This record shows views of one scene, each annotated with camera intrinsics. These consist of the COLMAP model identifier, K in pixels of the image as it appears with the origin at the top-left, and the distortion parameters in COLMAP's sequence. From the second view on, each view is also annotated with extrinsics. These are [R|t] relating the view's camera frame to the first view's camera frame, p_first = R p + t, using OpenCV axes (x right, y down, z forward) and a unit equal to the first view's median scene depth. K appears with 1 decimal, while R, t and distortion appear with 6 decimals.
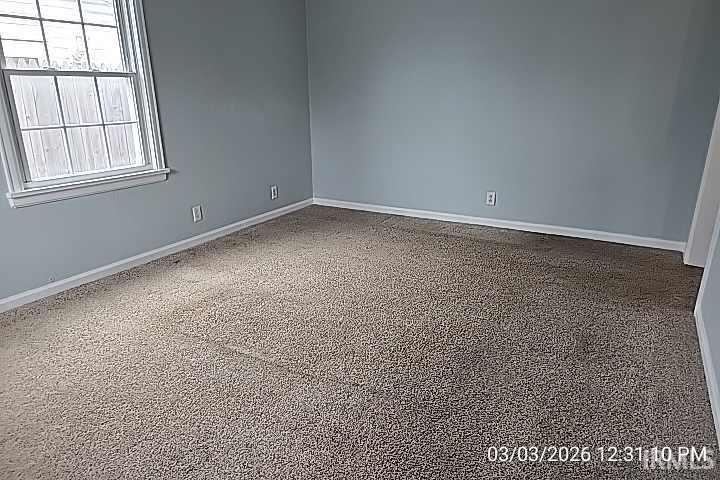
lens RADIAL K [[486.3, 0, 360.0], [0, 486.3, 240.0], [0, 0, 1]] dist [0.113105, -0.000843]
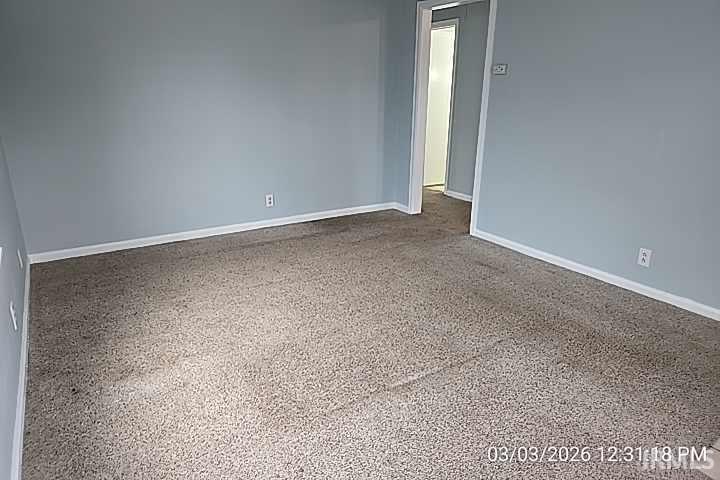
lens RADIAL K [[486.3, 0, 360.0], [0, 486.3, 240.0], [0, 0, 1]] dist [0.113105, -0.000843]
pose [[0.476853, -0.256851, 0.840618, -0.710970], [0.262947, 0.954242, 0.142409, -0.132844], [-0.838732, 0.153130, 0.522571, 0.389296]]
